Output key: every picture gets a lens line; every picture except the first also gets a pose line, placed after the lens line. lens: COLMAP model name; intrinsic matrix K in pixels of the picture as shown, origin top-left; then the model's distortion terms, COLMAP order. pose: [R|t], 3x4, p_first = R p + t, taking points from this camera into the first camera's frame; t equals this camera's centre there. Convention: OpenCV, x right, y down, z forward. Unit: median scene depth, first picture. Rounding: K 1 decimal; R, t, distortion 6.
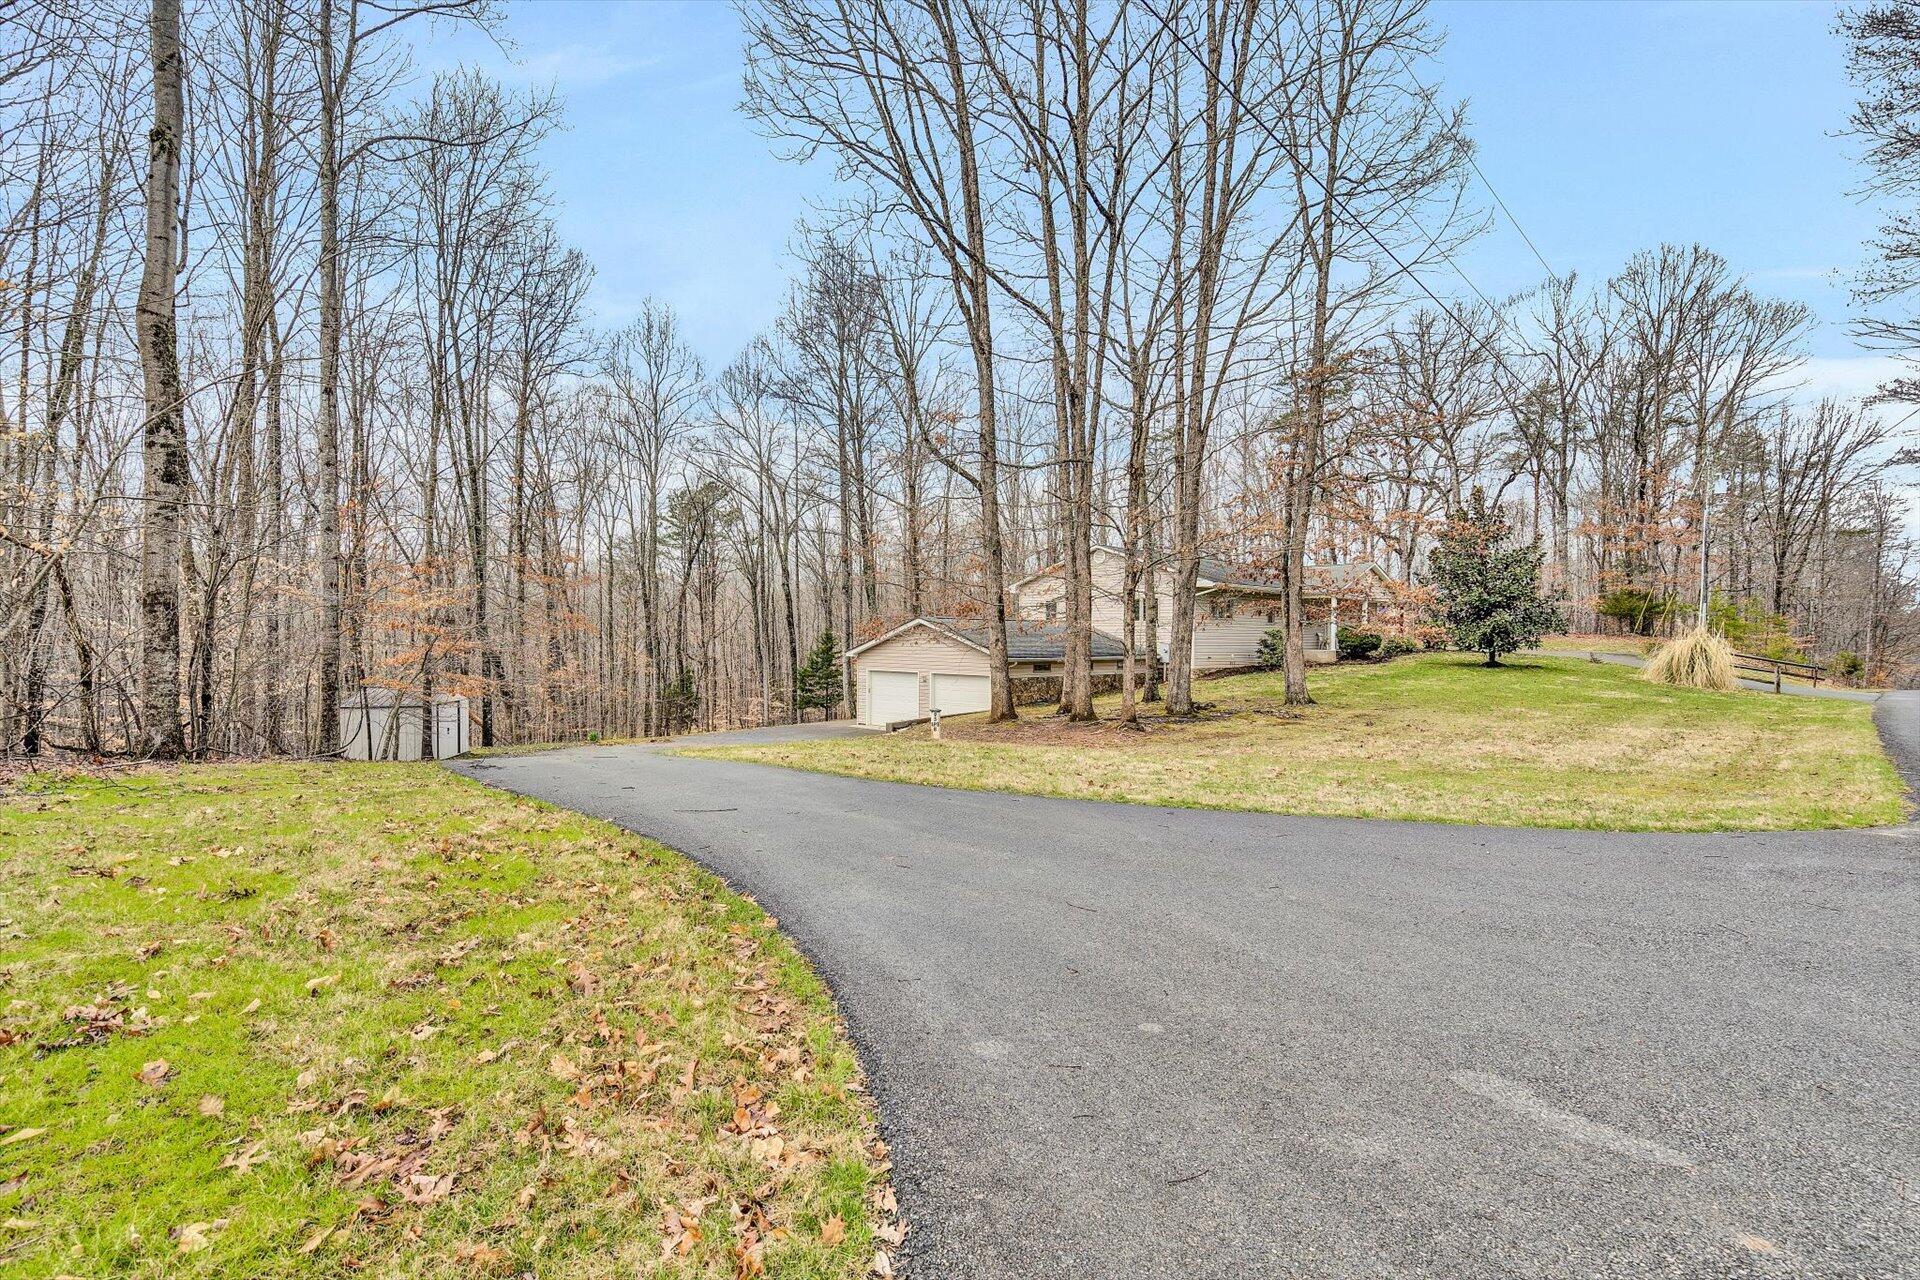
lens RADIAL K [[889.5, 0, 957.0], [0, 889.5, 634.3], [0, 0, 1]] dist [-0.001533, 0.001670]
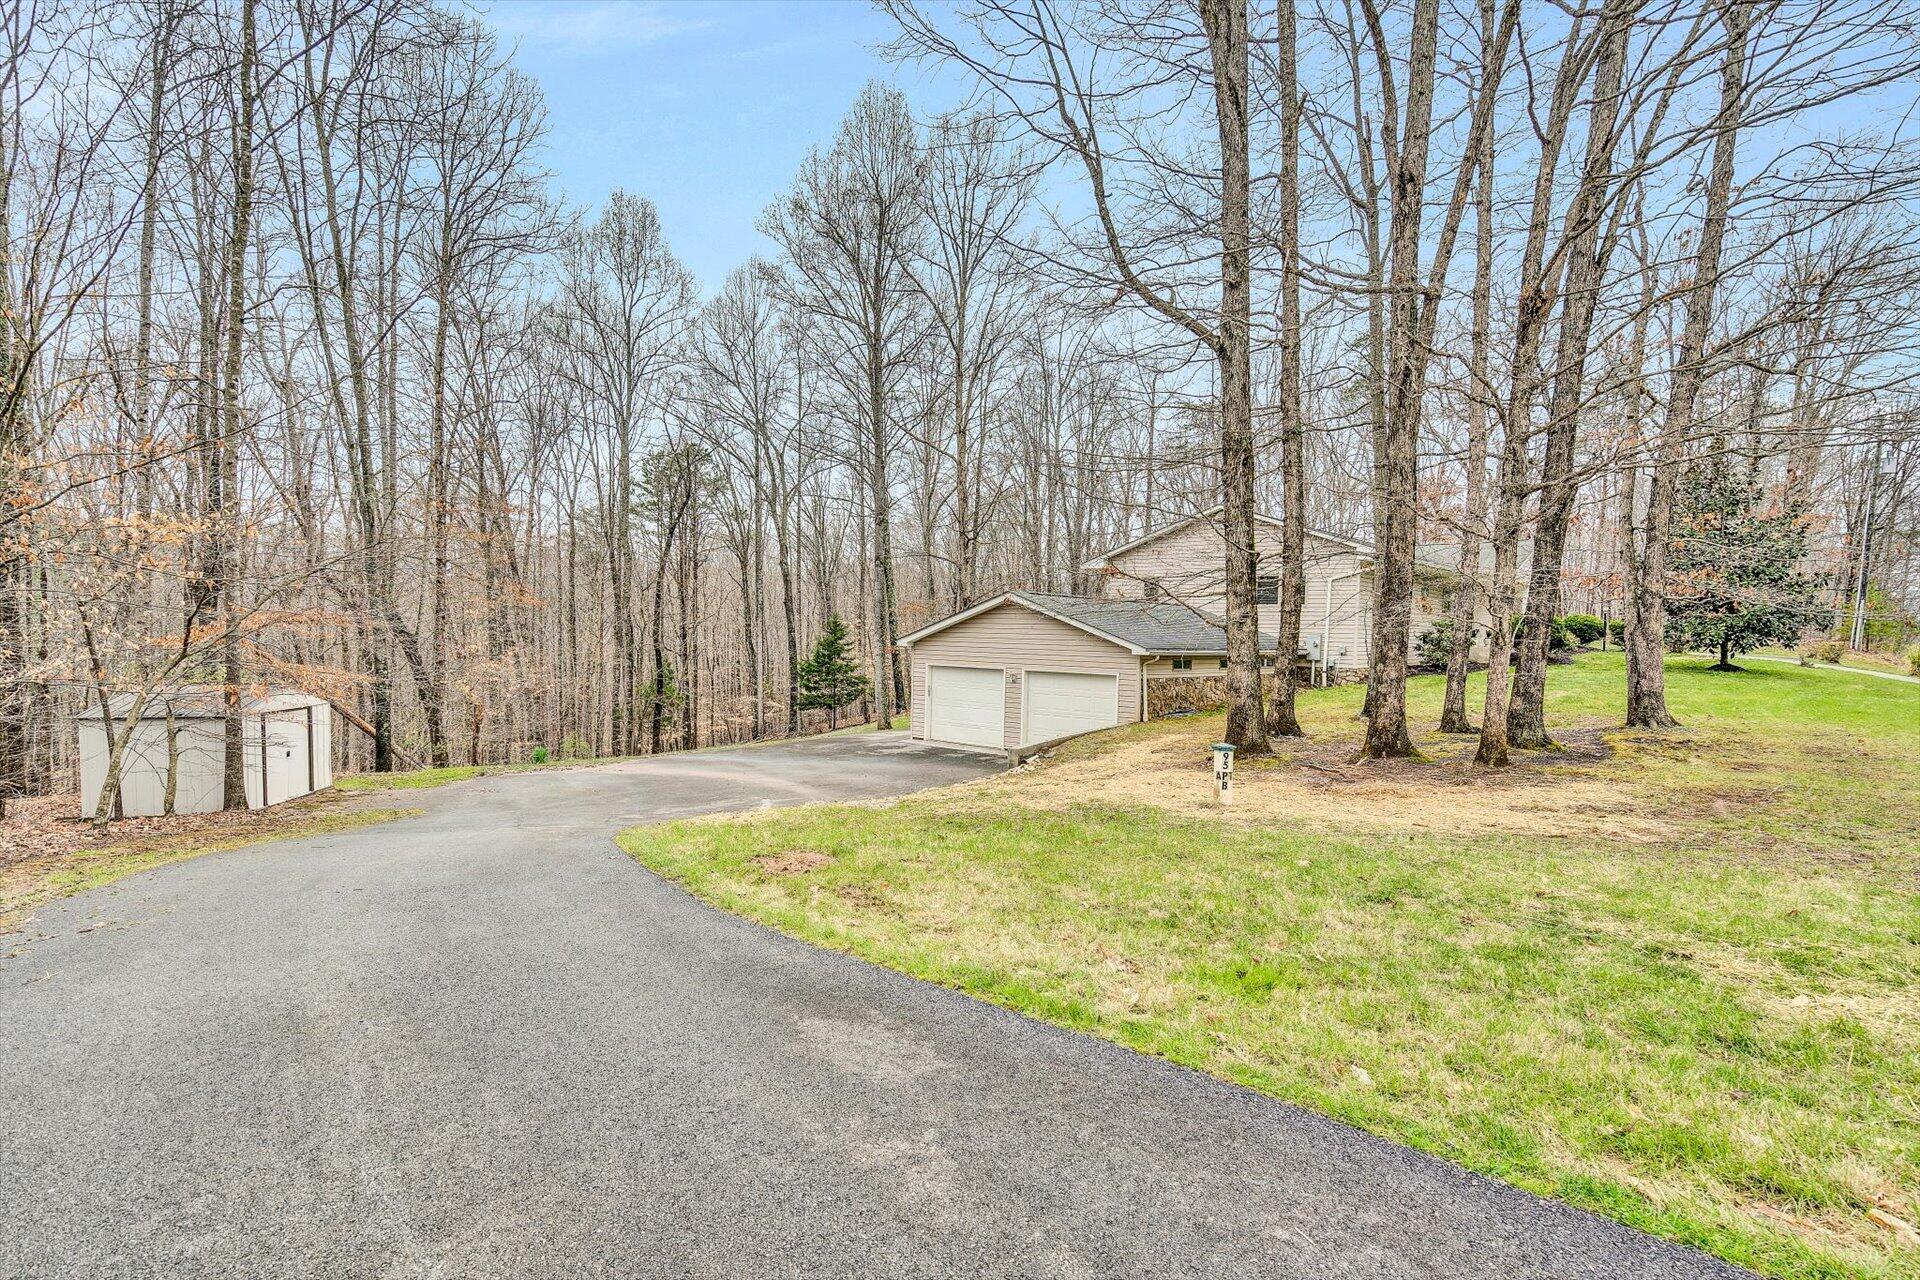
lens RADIAL K [[892.5, 0, 995.3], [0, 892.5, 656.4], [0, 0, 1]] dist [-0.013732, 0.000177]
pose [[0.997615, 0.012371, 0.067912, -0.059138], [-0.014338, 0.999489, 0.028560, 0.007140], [-0.067524, -0.029466, 0.997282, 0.167865]]
